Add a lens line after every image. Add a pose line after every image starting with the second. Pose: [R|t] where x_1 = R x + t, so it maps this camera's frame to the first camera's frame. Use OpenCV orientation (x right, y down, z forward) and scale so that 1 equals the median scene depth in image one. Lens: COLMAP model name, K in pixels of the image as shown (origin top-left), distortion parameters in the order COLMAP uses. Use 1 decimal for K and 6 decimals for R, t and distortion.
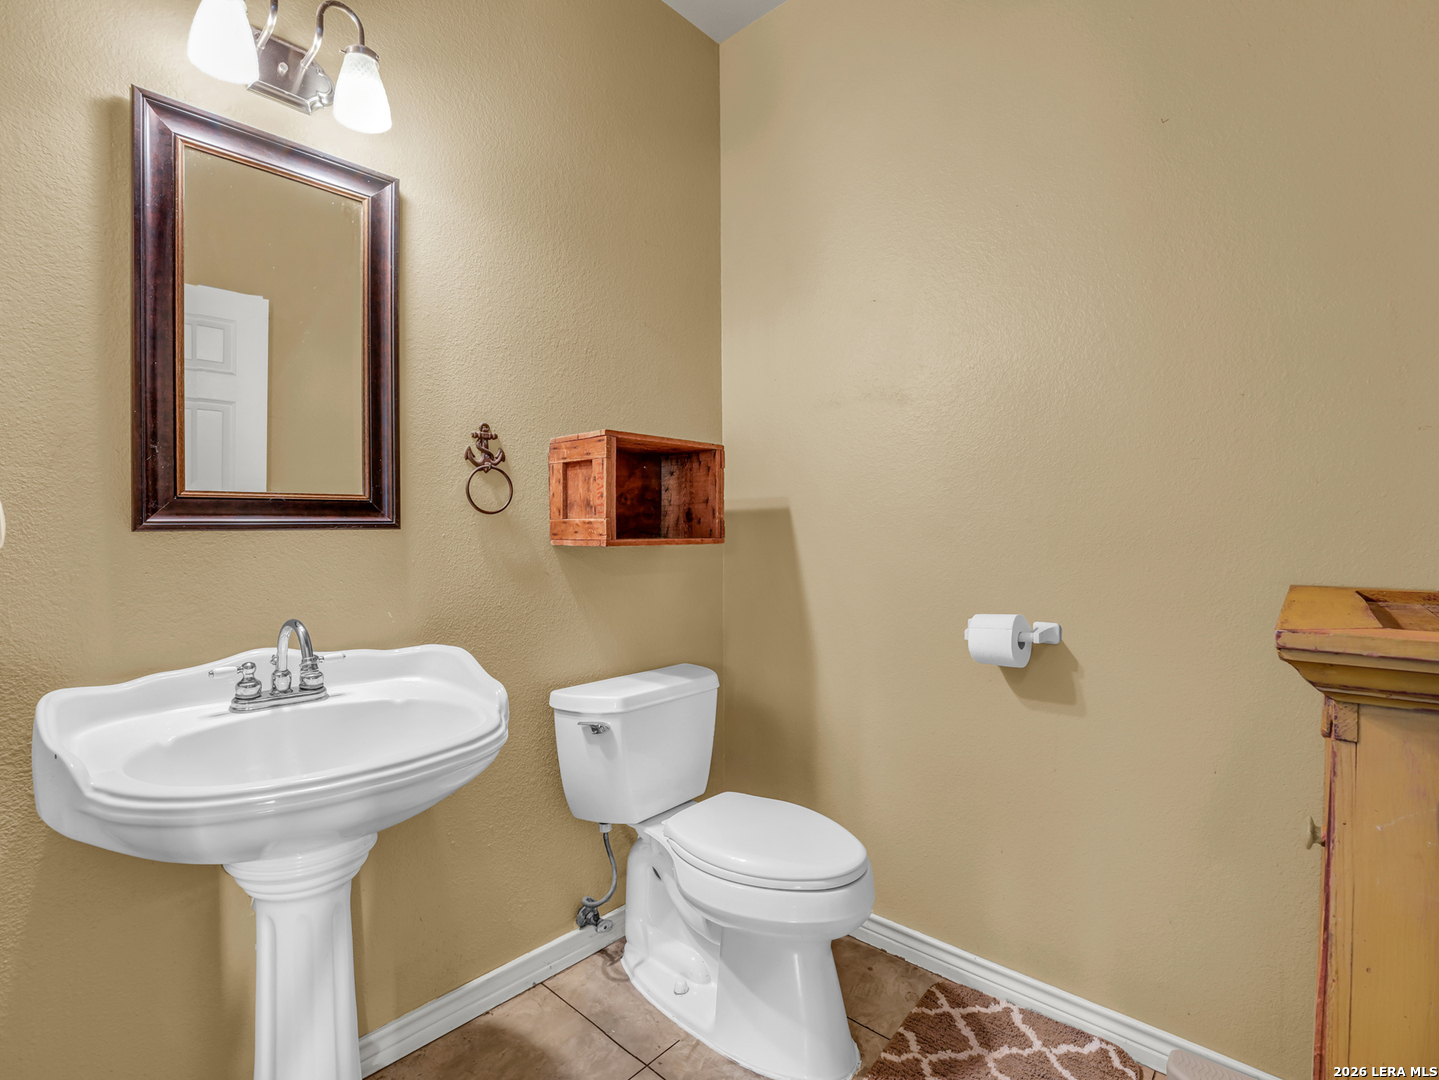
lens RADIAL K [[710.9, 0, 694.0], [0, 710.9, 544.9], [0, 0, 1]] dist [-0.026313, 0.004776]
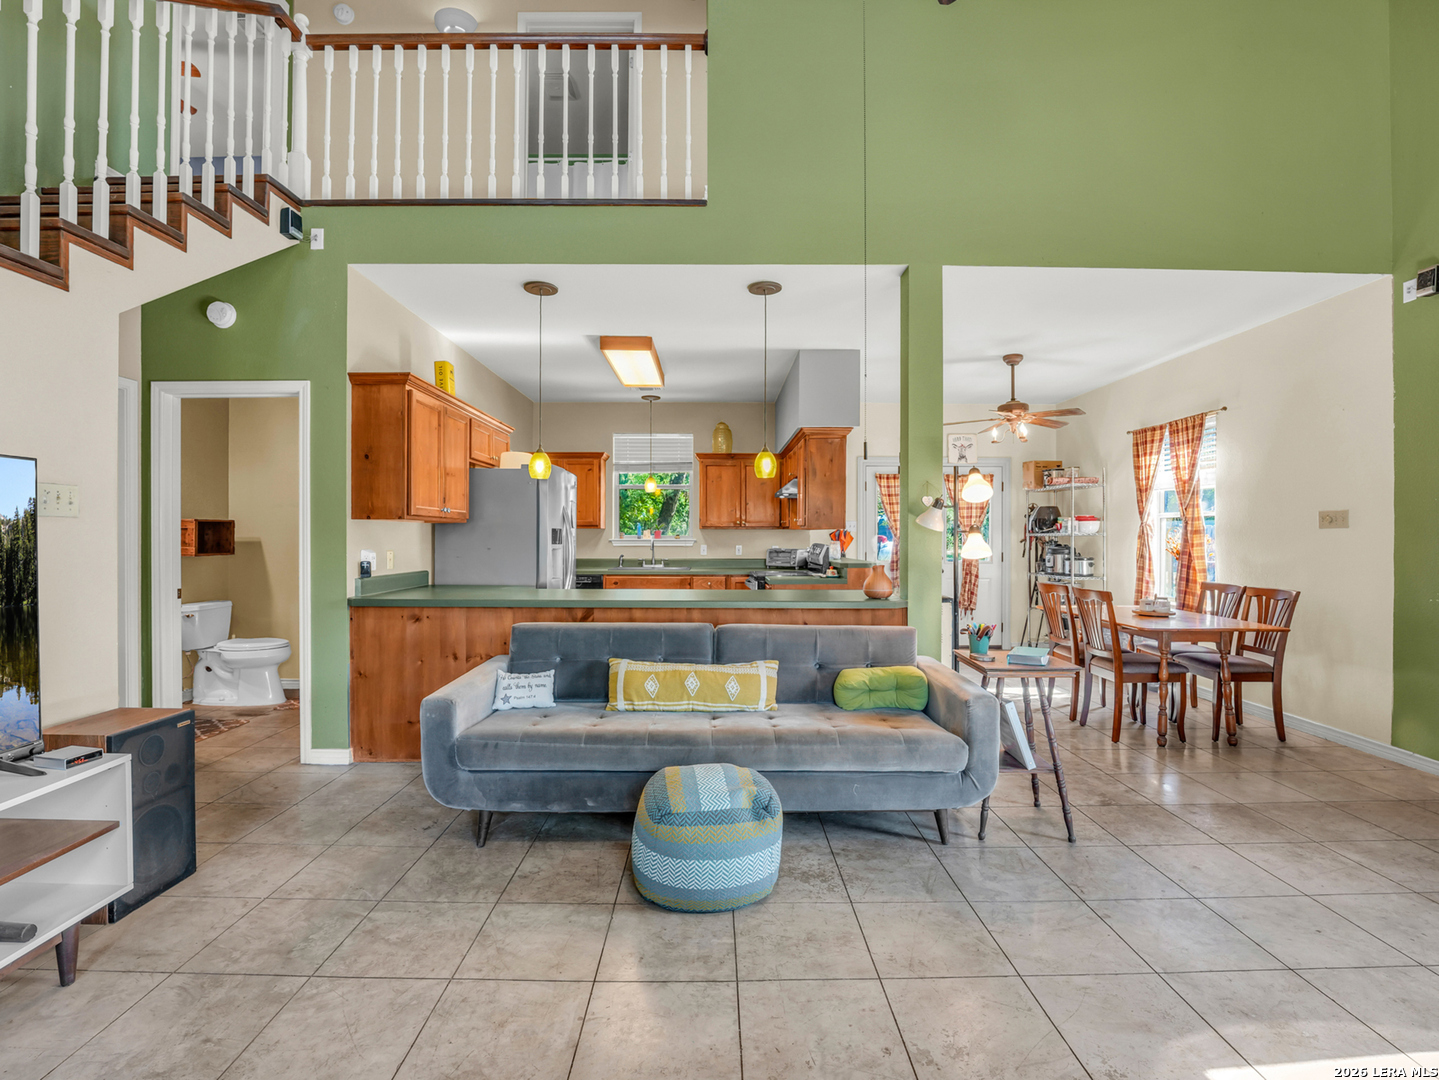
lens RADIAL K [[661.1, 0, 719.5], [0, 661.1, 540.0], [0, 0, 1]] dist [-0.023009, 0.000355]
pose [[0.719680, -0.000739, 0.694306, -0.422658], [0.008498, 0.999934, -0.007743, -0.027179], [-0.694254, 0.011473, 0.719639, -2.511908]]
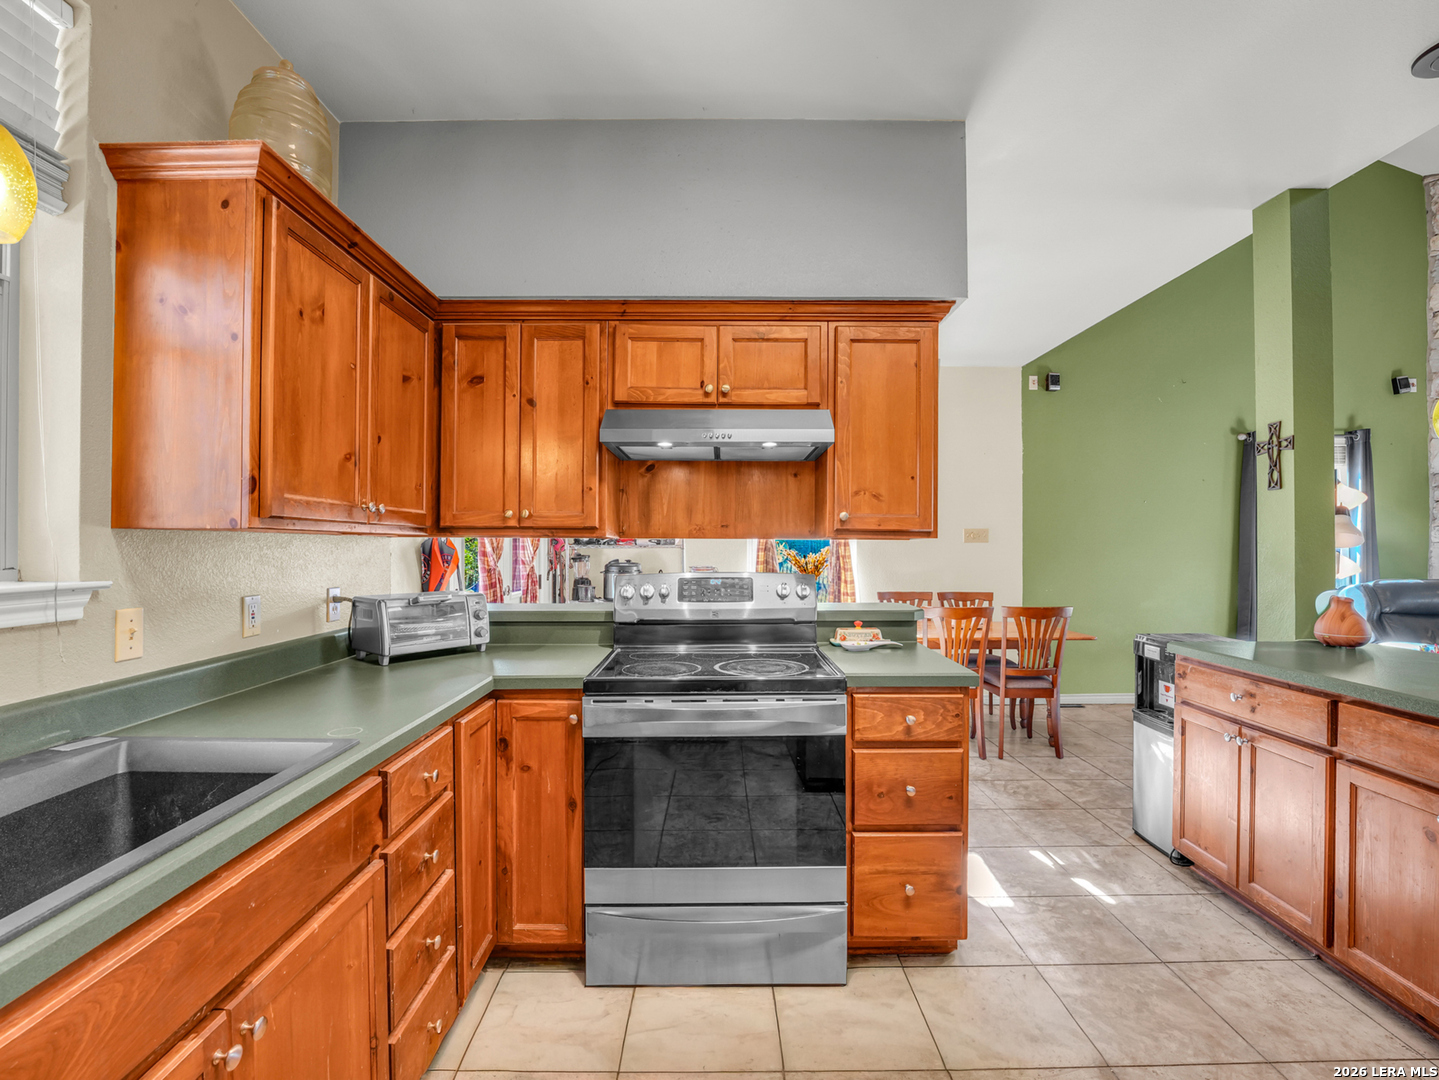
lens RADIAL K [[672.4, 0, 719.5], [0, 672.4, 540.0], [0, 0, 1]] dist [-0.033542, 0.008279]
pose [[-0.693298, 0.006860, 0.720618, 1.283912], [0.013684, 0.999900, 0.003646, -0.105947], [-0.720521, 0.012389, -0.693323, 0.567361]]
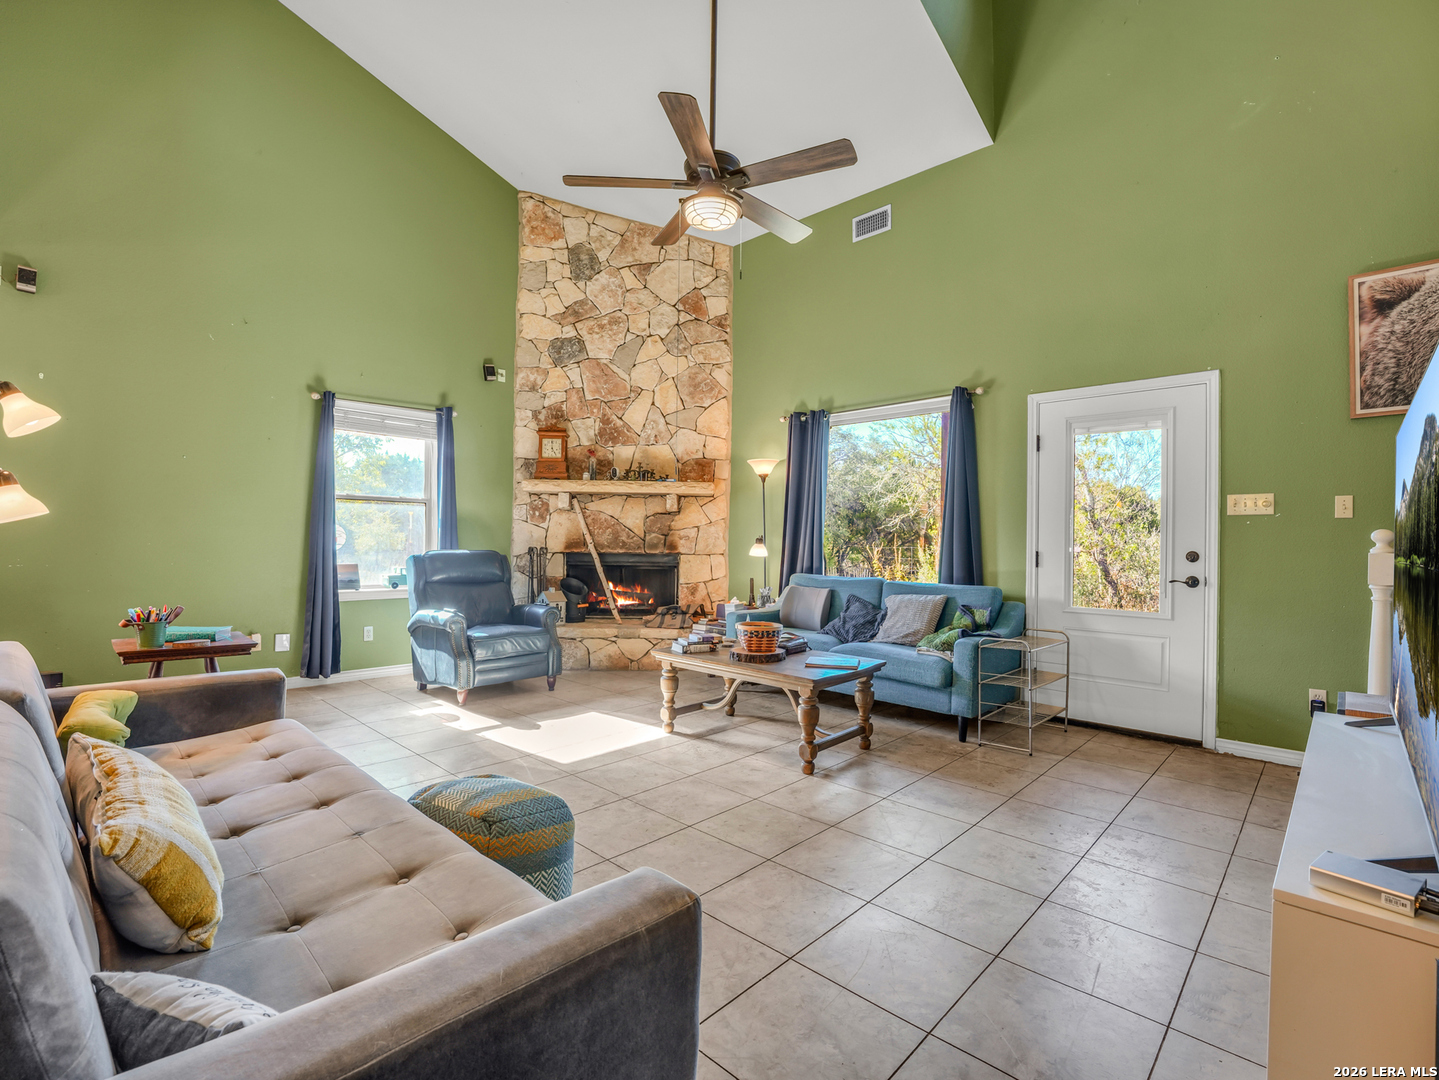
lens RADIAL K [[666.4, 0, 723.4], [0, 666.4, 541.7], [0, 0, 1]] dist [-0.024243, 0.000259]
pose [[-0.999902, -0.013583, 0.003345, 0.081955], [-0.013541, 0.999835, 0.012070, 0.020521], [-0.003508, 0.012023, -0.999922, -0.484987]]
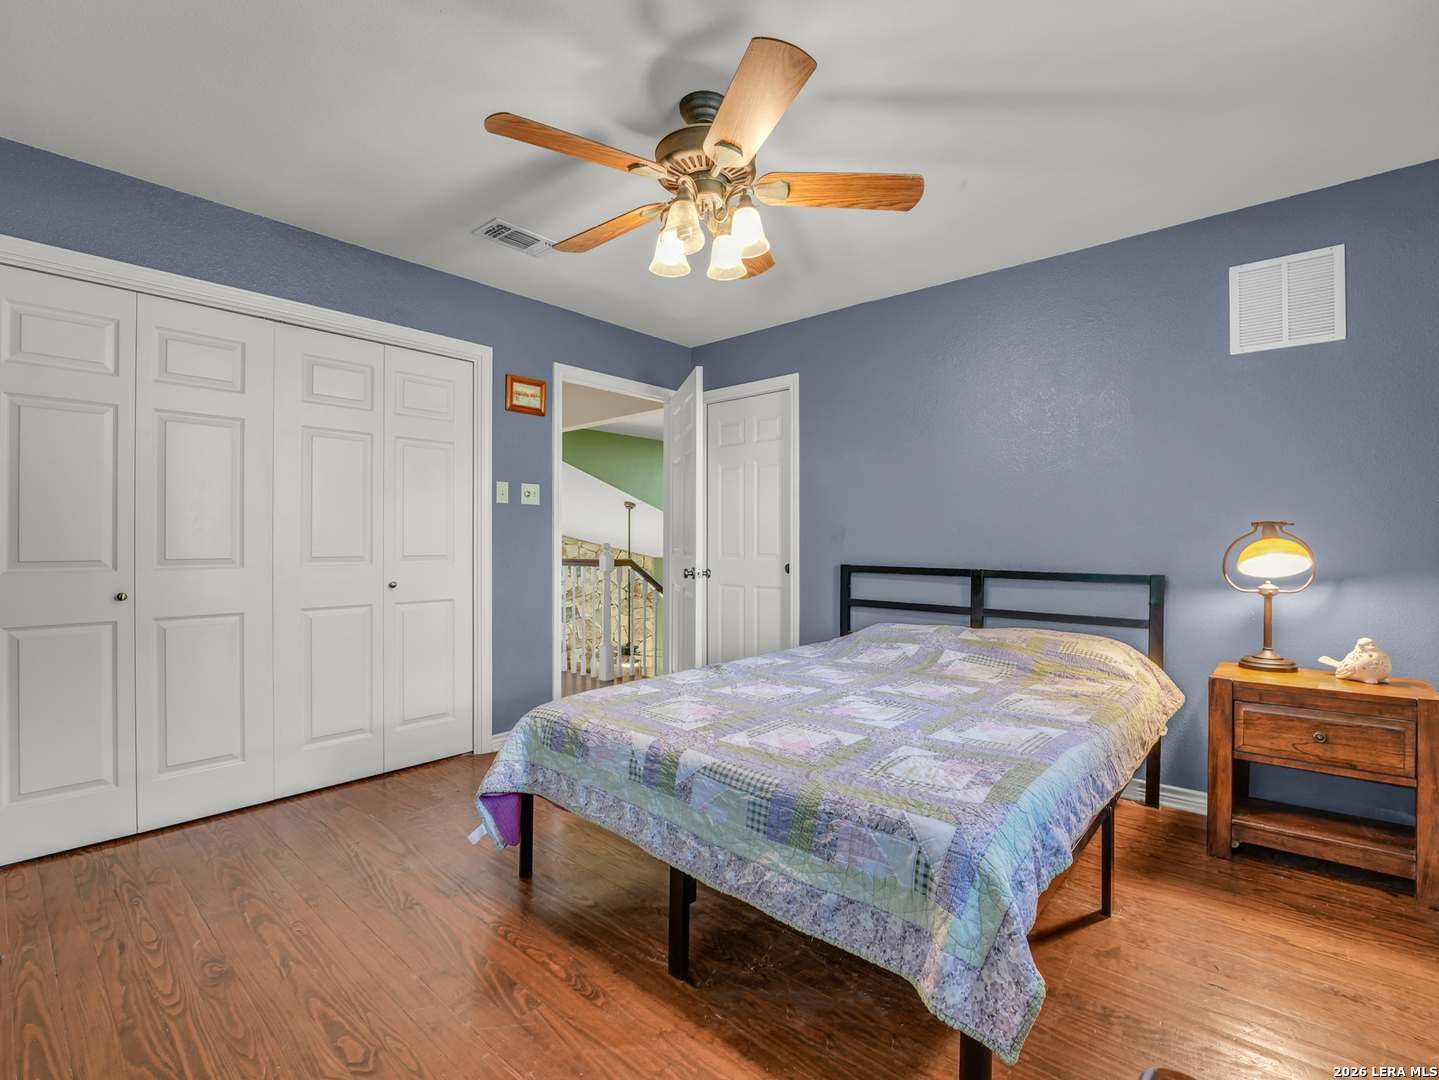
lens RADIAL K [[661.1, 0, 719.5], [0, 661.1, 540.0], [0, 0, 1]] dist [-0.023009, 0.000355]
pose [[-0.999358, -0.000567, -0.035811, -0.351862], [-0.001305, 0.999787, 0.020601, -1.790668], [0.035791, 0.020634, -0.999146, 2.692464]]
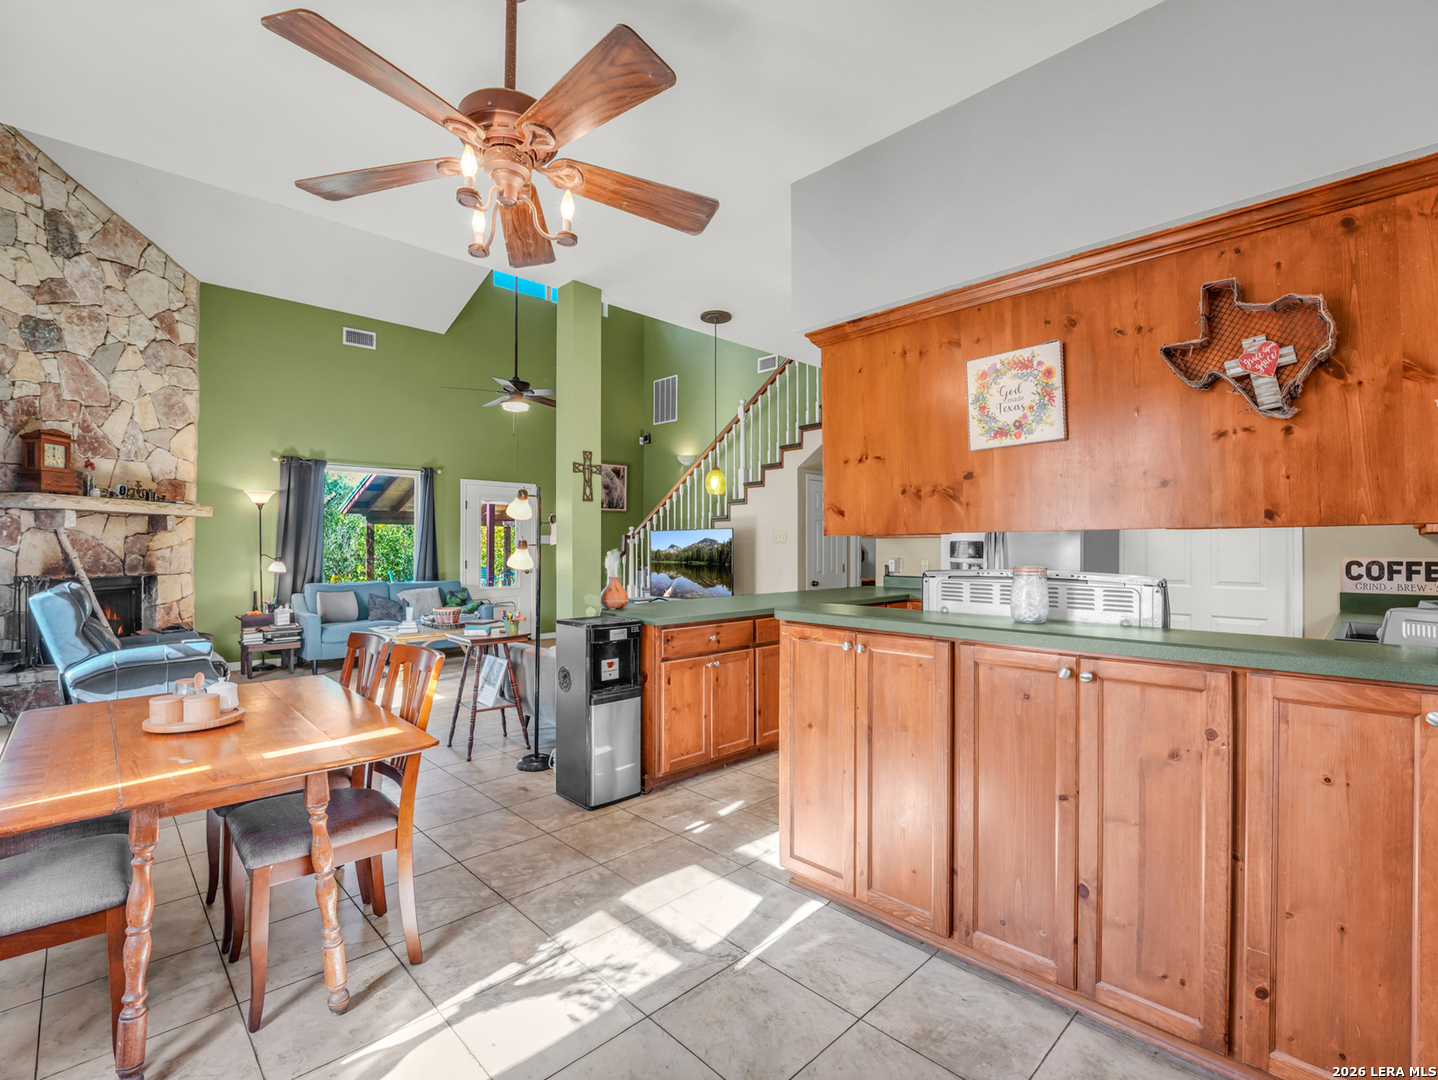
lens RADIAL K [[668.7, 0, 719.0], [0, 668.7, 540.0], [0, 0, 1]] dist [-0.024099, 0.002501]
pose [[-0.038885, -0.007692, -0.999214, 3.567229], [-0.016175, 0.999844, -0.007067, -0.071278], [0.999113, 0.015887, -0.039003, -0.935210]]
